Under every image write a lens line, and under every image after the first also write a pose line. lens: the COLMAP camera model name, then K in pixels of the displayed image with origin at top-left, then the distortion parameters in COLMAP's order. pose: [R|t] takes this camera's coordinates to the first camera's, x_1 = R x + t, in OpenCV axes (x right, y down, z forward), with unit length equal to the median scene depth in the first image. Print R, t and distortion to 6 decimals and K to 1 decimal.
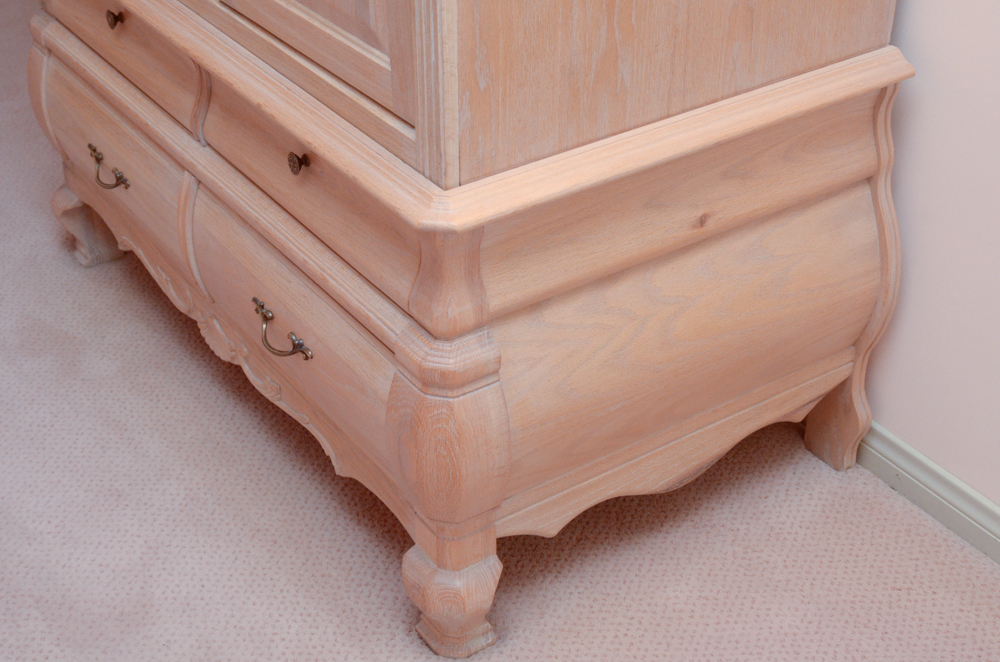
lens RADIAL K [[1532.1, 0, 500.0], [0, 1532.1, 331.0], [0, 0, 1]] dist [-0.101111, 0.040352]
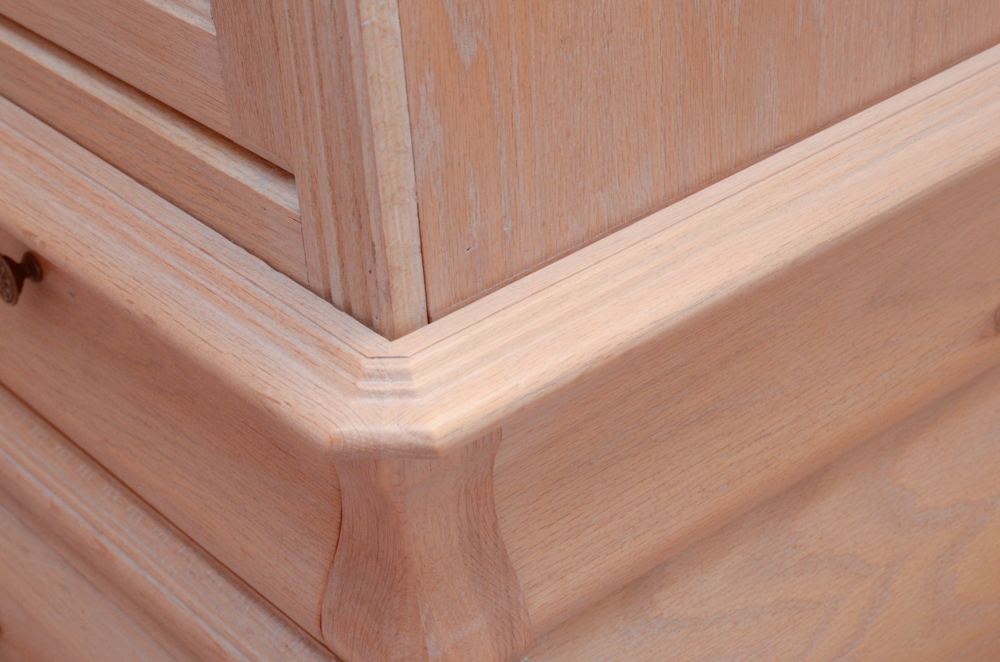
lens RADIAL K [[2246.8, 0, 500.0], [0, 2246.8, 331.0], [0, 0, 1]] dist [-0.053780, 0.285688]
pose [[0.994310, -0.099172, 0.038882, -0.029742], [0.100057, 0.994749, -0.021525, -0.076970], [-0.036543, 0.025293, 0.999012, 0.435673]]
